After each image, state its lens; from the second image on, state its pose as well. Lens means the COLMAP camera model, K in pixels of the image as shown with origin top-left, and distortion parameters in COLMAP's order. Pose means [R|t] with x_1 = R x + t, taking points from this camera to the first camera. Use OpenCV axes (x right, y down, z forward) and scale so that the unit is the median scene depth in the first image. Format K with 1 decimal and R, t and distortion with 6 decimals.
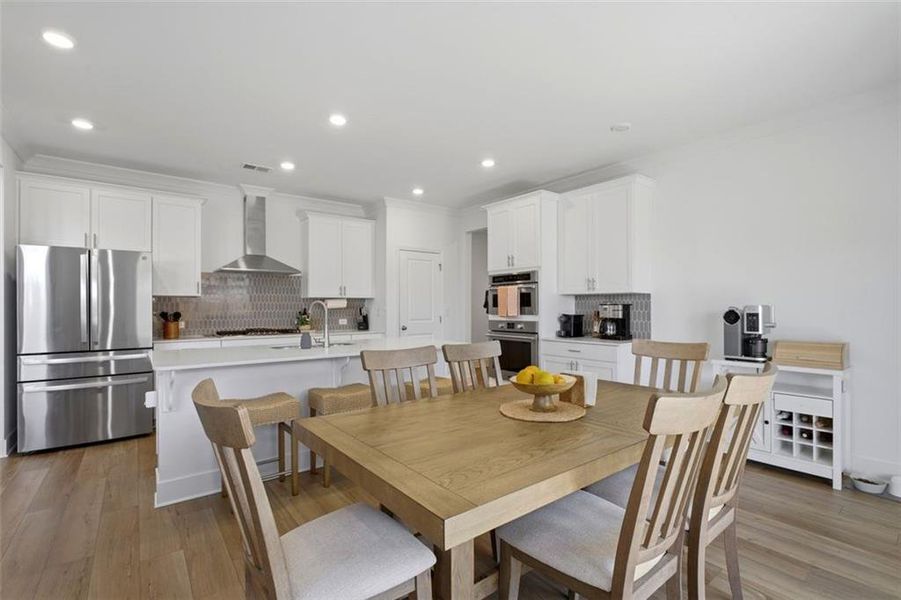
lens RADIAL K [[416.6, 0, 449.8], [0, 416.6, 305.6], [0, 0, 1]] dist [-0.009239, -0.000271]
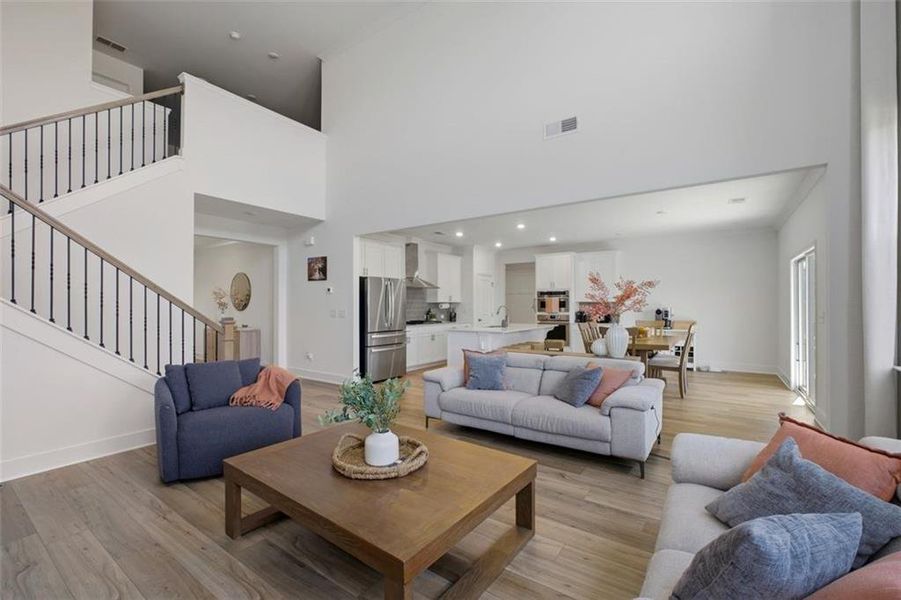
lens RADIAL K [[391.8, 0, 453.0], [0, 391.8, 300.4], [0, 0, 1]] dist [-0.009394, 0.001930]
pose [[0.955773, 0.005232, 0.294058, -0.865588], [-0.001679, 0.999923, -0.012336, -0.008682], [-0.294100, 0.011296, 0.955708, -0.648794]]
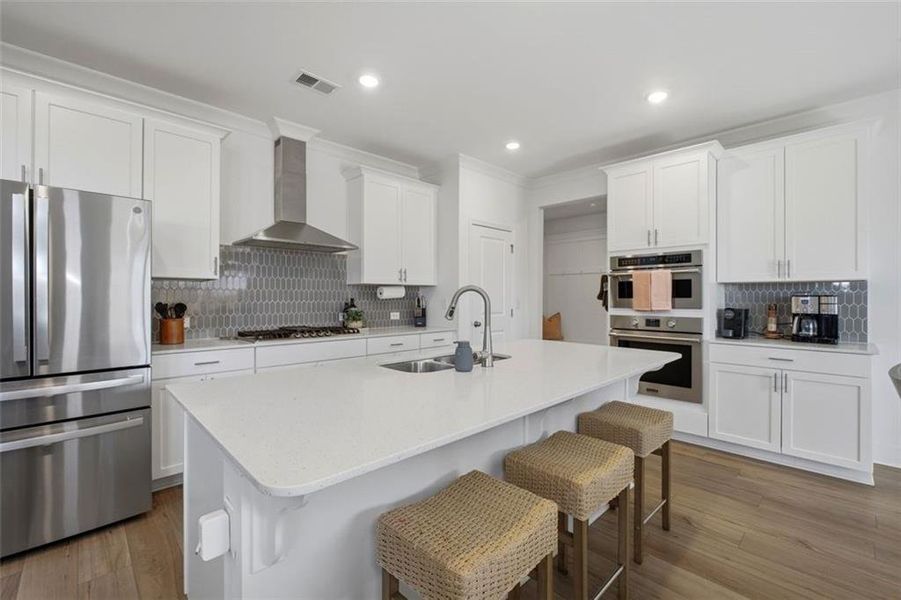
lens RADIAL K [[391.8, 0, 451.9], [0, 391.8, 295.0], [0, 0, 1]] dist [-0.009394, 0.001930]
pose [[0.993220, 0.007155, 0.116026, -0.302772], [-0.006624, 0.999966, -0.004964, 0.003557], [-0.116057, 0.004162, 0.993234, 0.341786]]
